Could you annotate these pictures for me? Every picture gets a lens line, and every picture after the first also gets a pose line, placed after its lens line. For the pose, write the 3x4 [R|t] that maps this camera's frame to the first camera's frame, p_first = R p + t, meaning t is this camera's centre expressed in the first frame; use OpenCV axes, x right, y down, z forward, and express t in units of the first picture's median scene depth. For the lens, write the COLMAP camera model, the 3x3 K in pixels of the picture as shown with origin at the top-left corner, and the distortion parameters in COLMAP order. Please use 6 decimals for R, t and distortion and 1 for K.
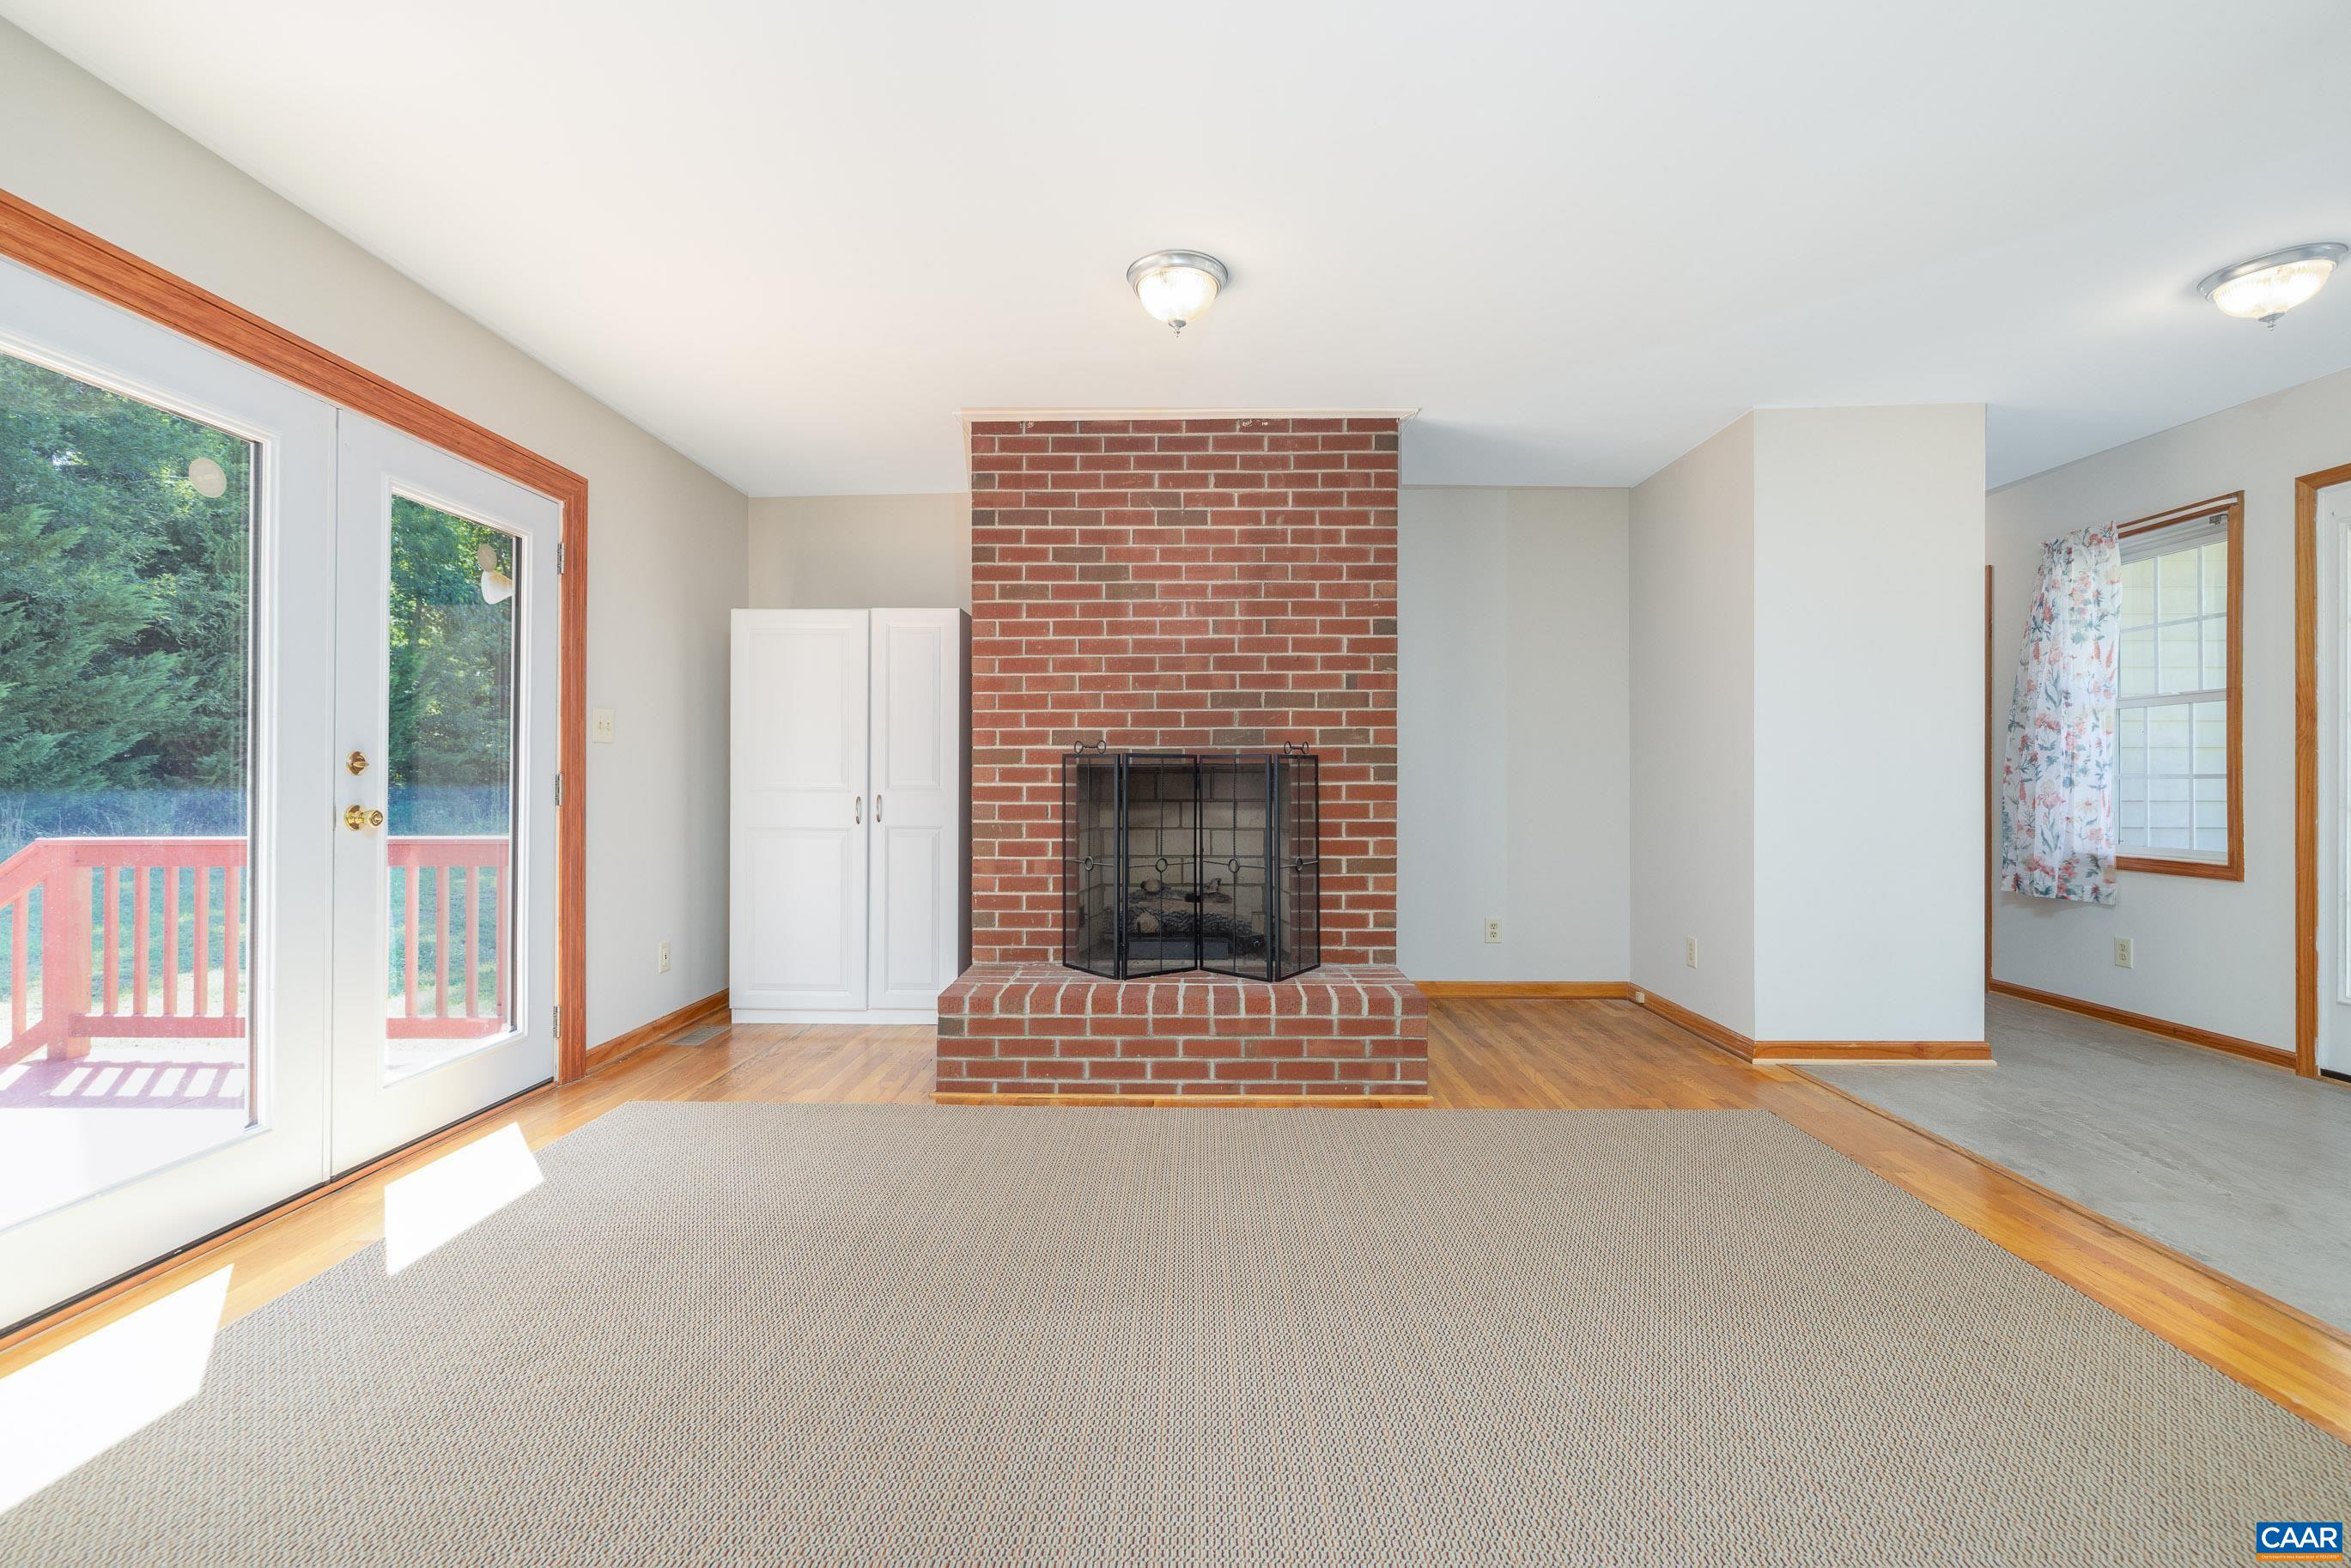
lens RADIAL K [[1002.7, 0, 1179.0], [0, 1002.7, 781.7], [0, 0, 1]] dist [0.001500, 0.000521]
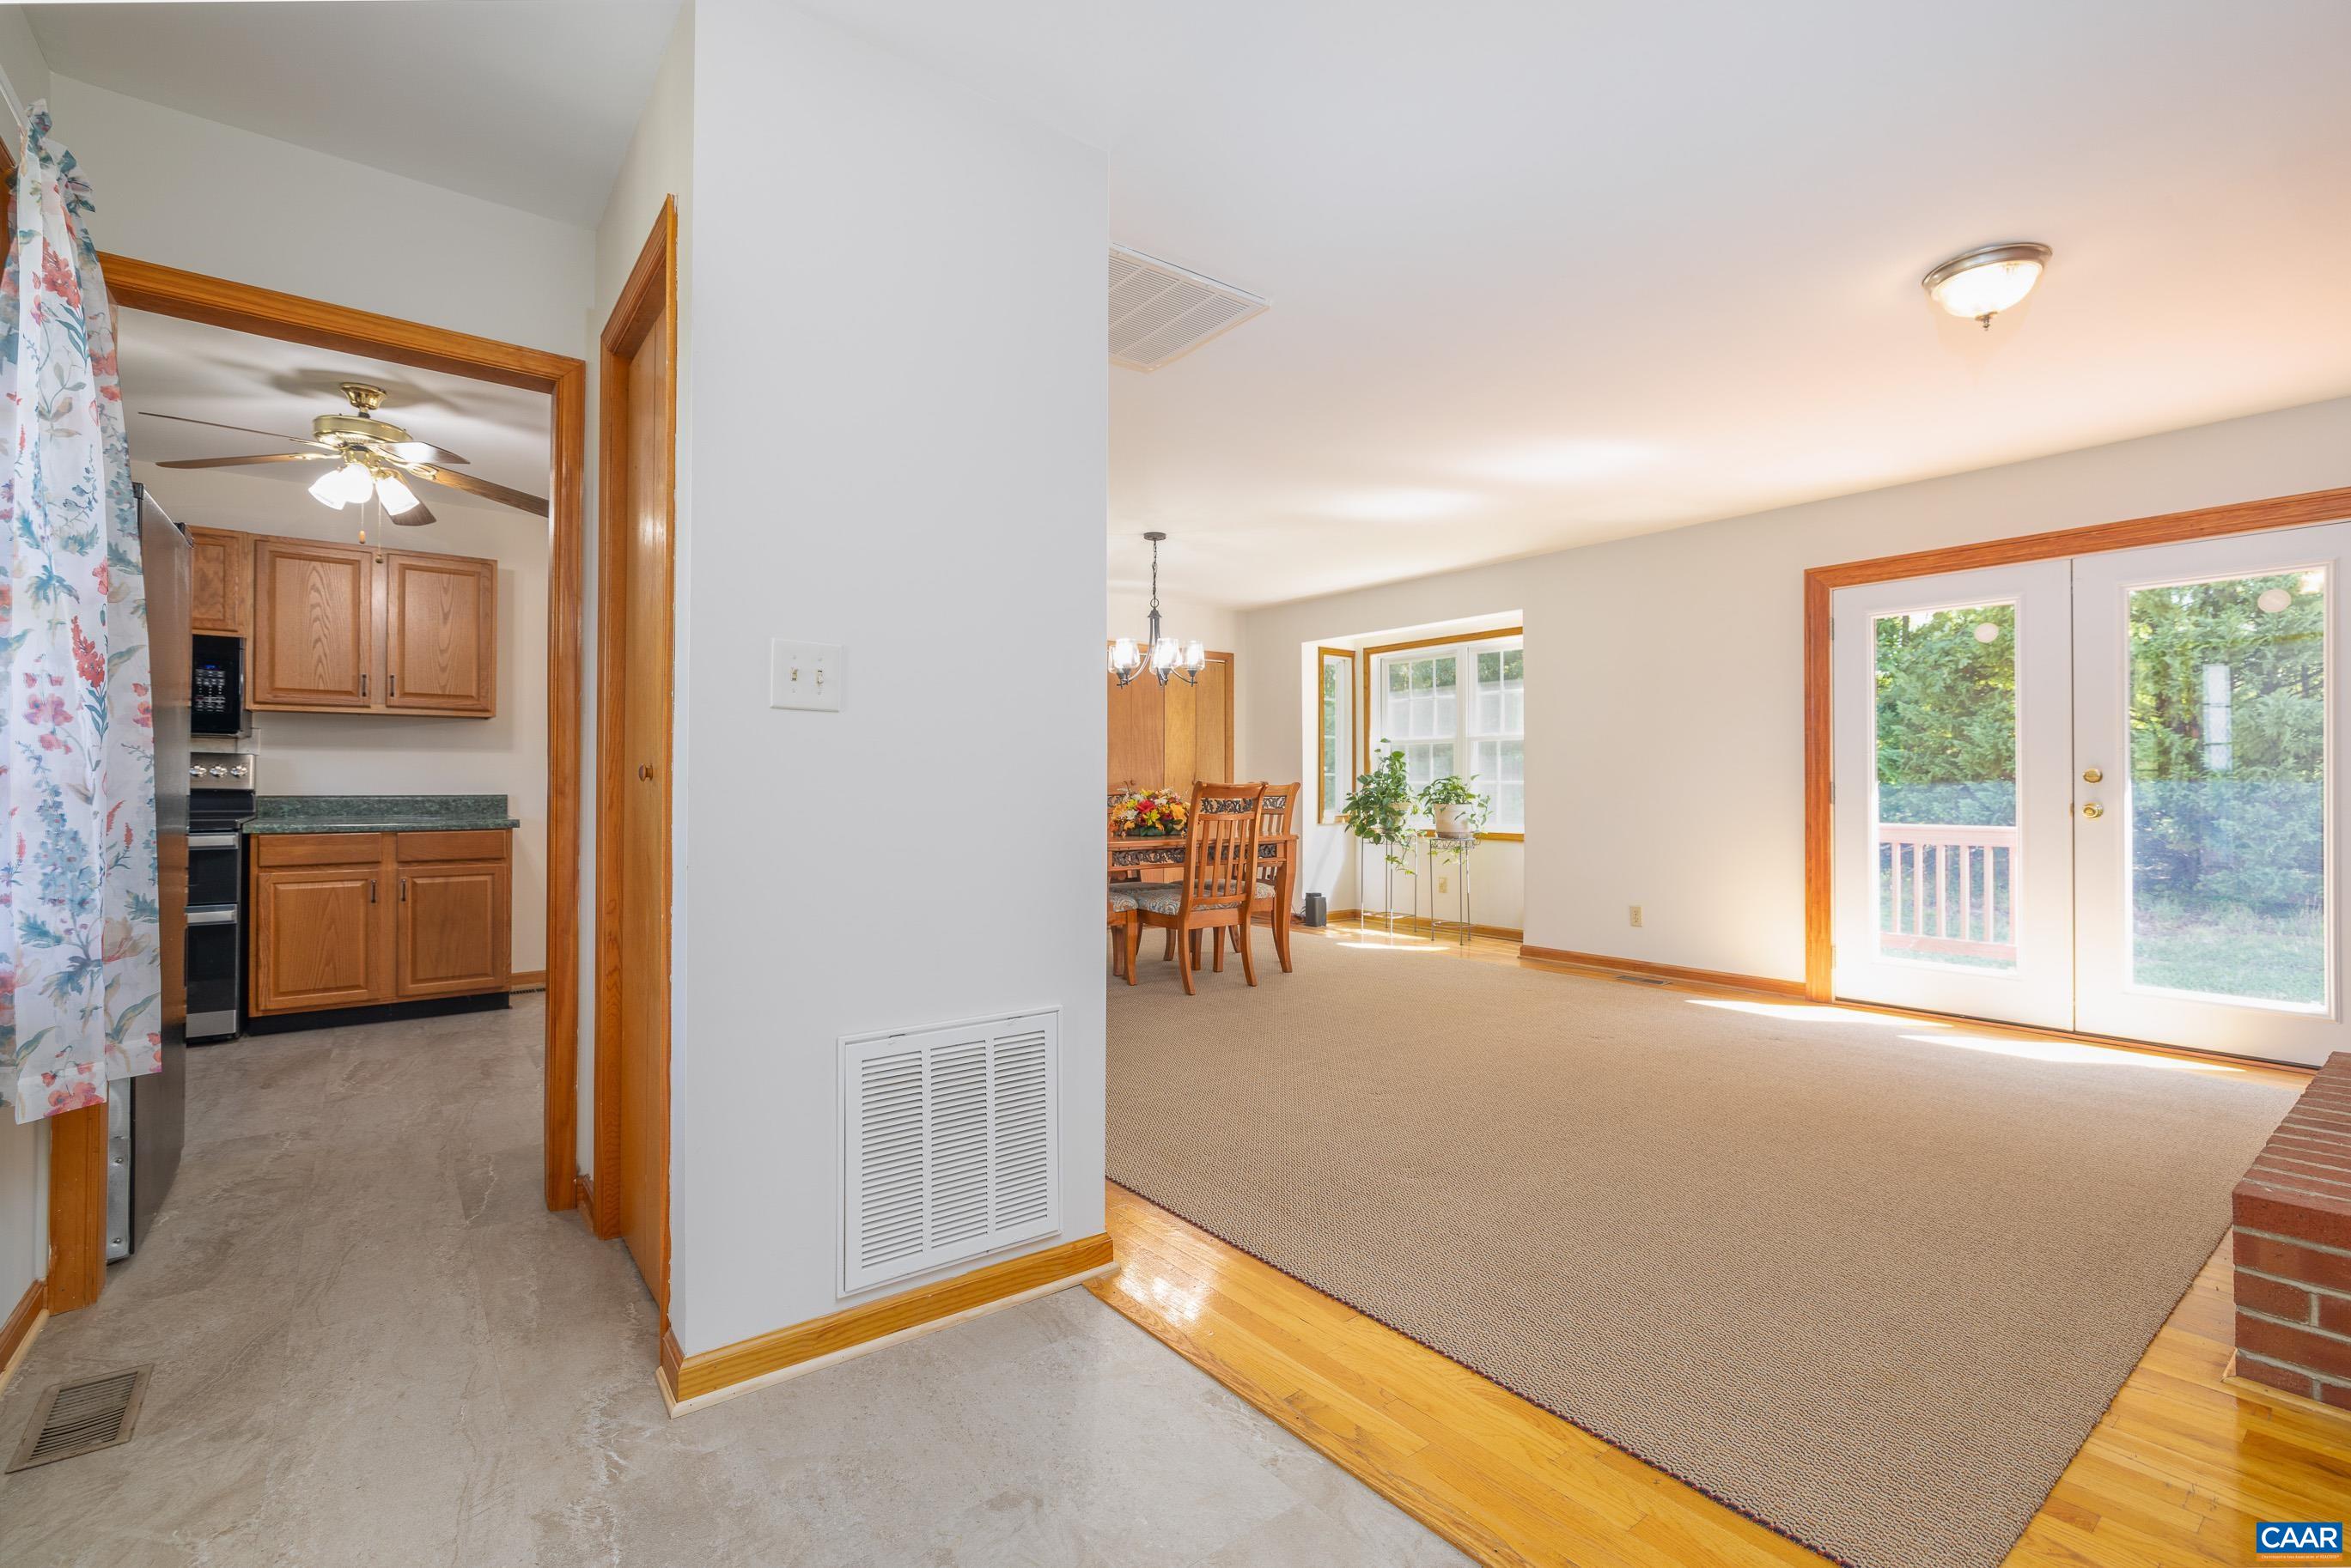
lens RADIAL K [[1041.4, 0, 1171.3], [0, 1041.4, 784.4], [0, 0, 1]] dist [-0.003122, -0.000751]
pose [[-0.786679, -0.002602, -0.617357, 0.895802], [-0.002097, 0.999997, -0.001542, -0.000441], [0.617359, 0.000082, -0.786682, 0.940259]]
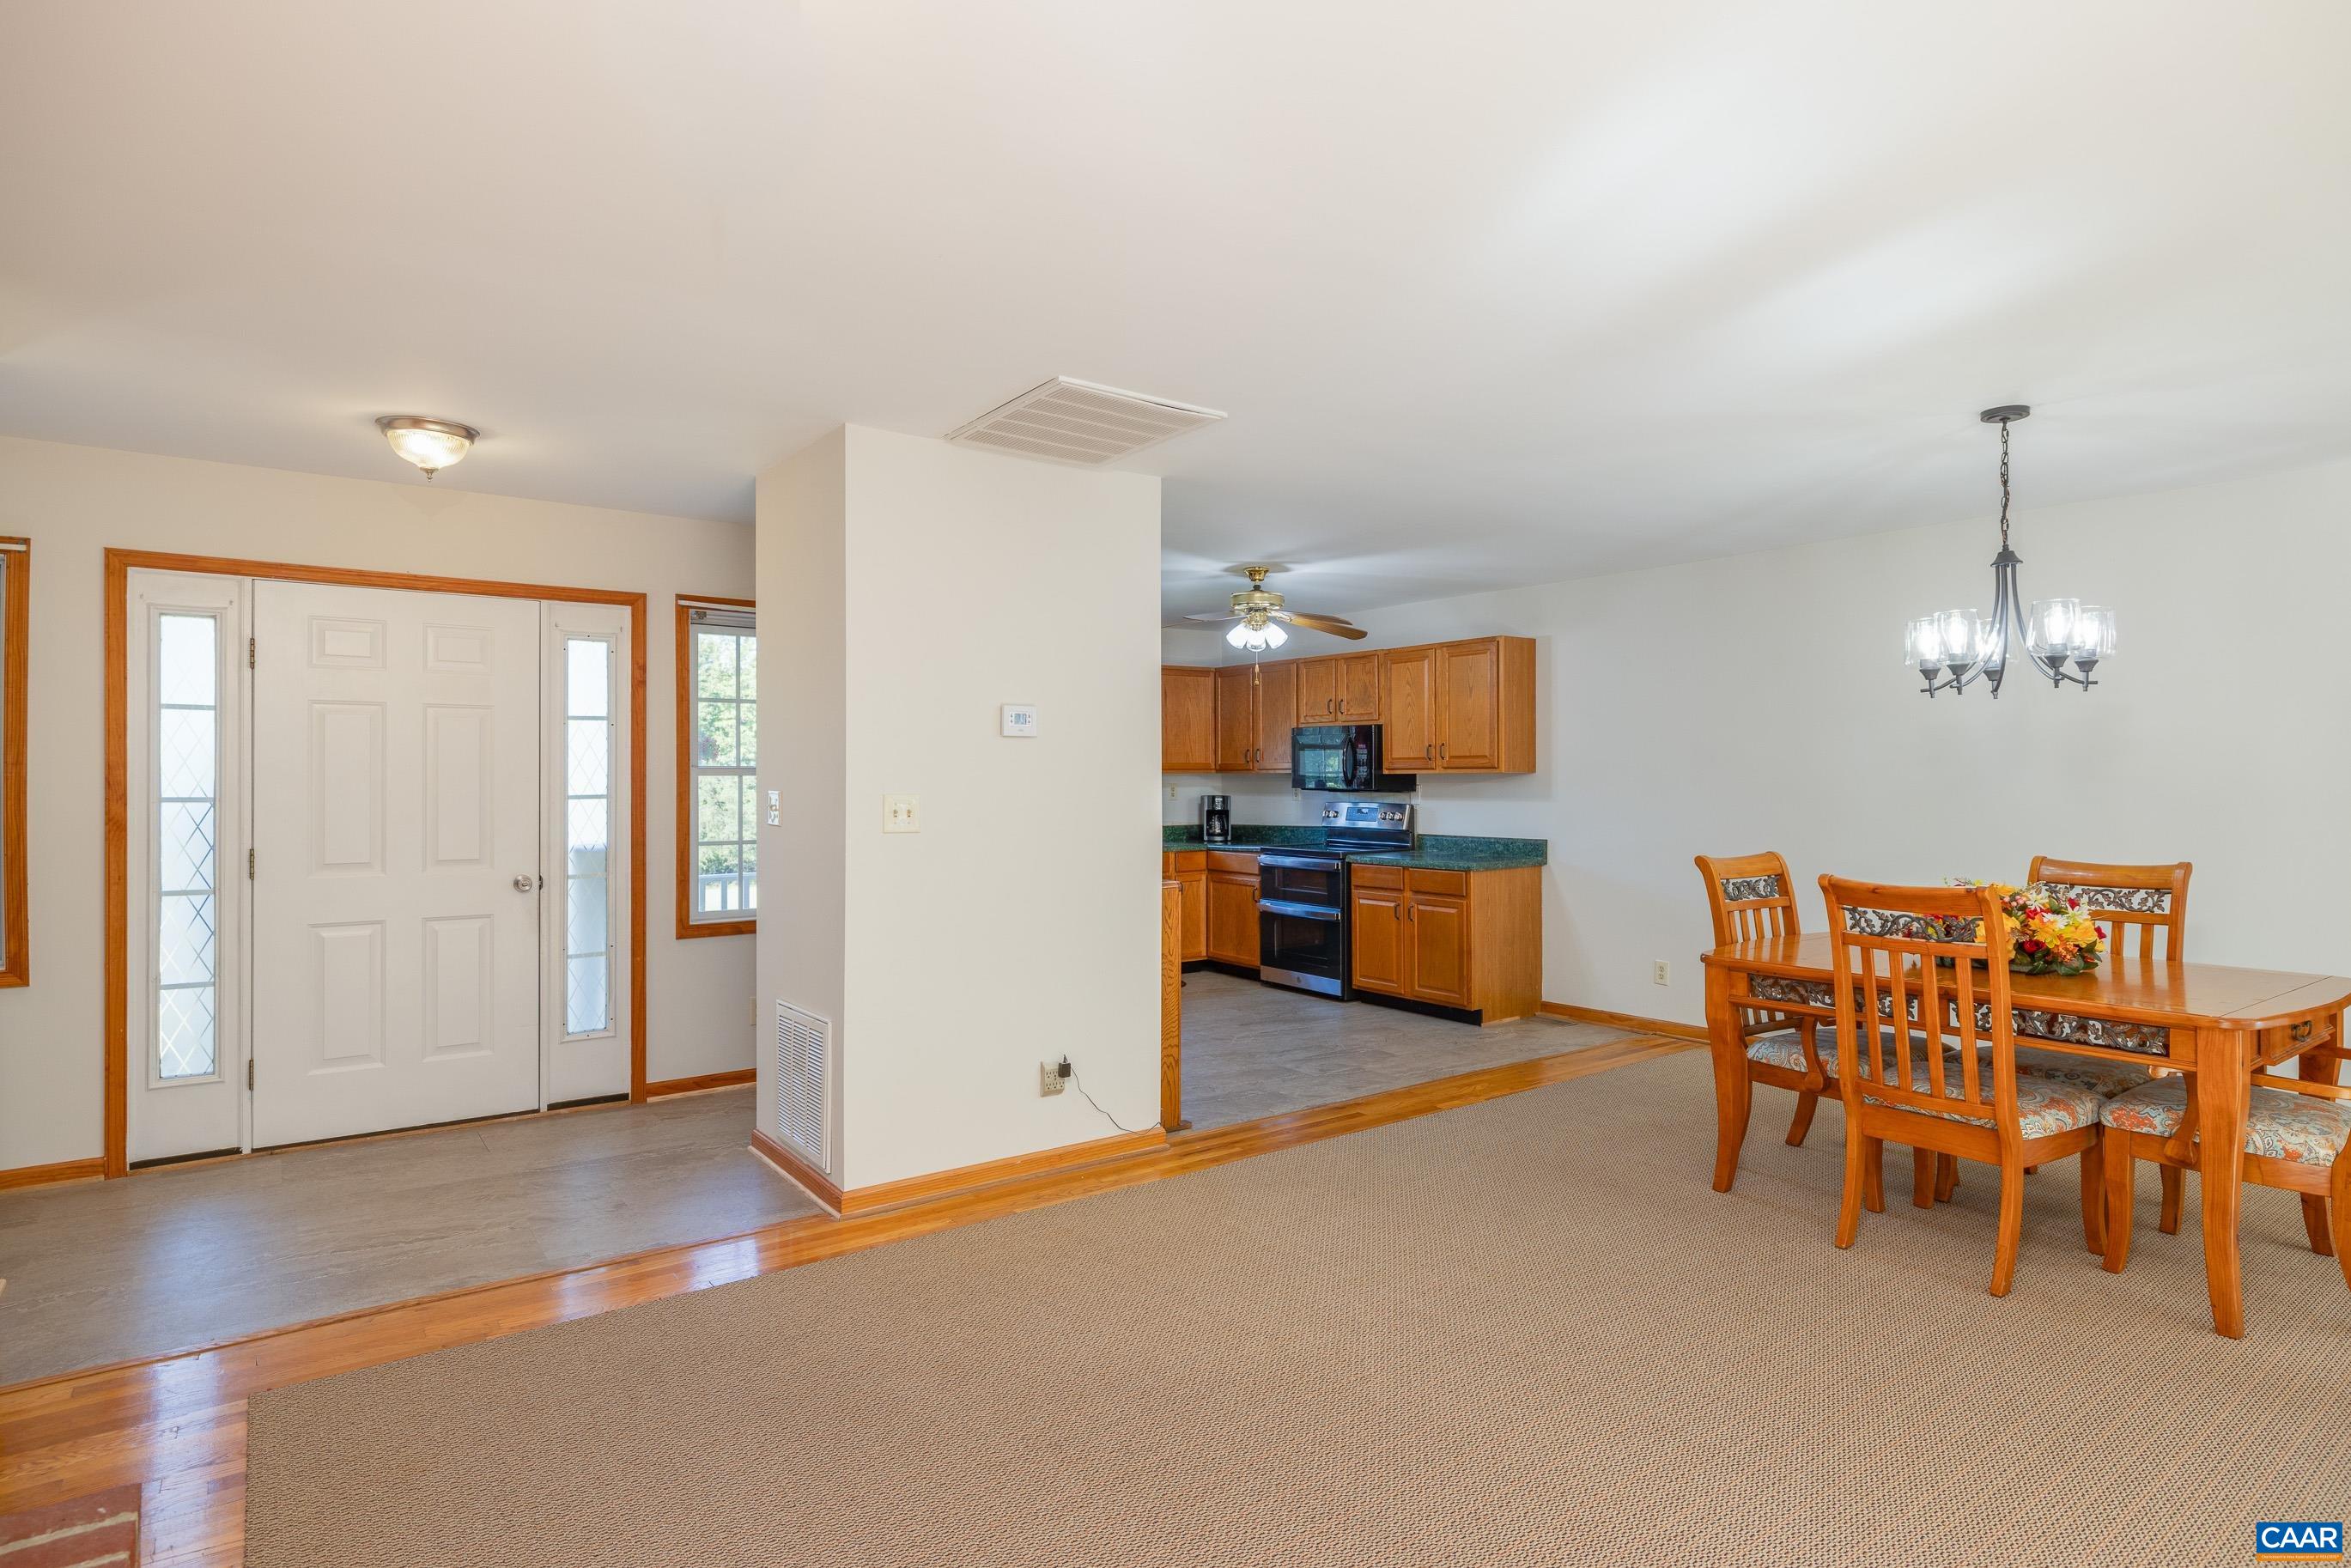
lens RADIAL K [[1240.0, 0, 1178.9], [0, 1240.0, 775.8], [0, 0, 1]] dist [-0.000503, -0.000010]
pose [[-0.604923, 0.002200, 0.796281, -0.397271], [0.001166, 0.999998, -0.001877, -0.078764], [-0.796283, -0.000207, -0.604924, 0.839177]]
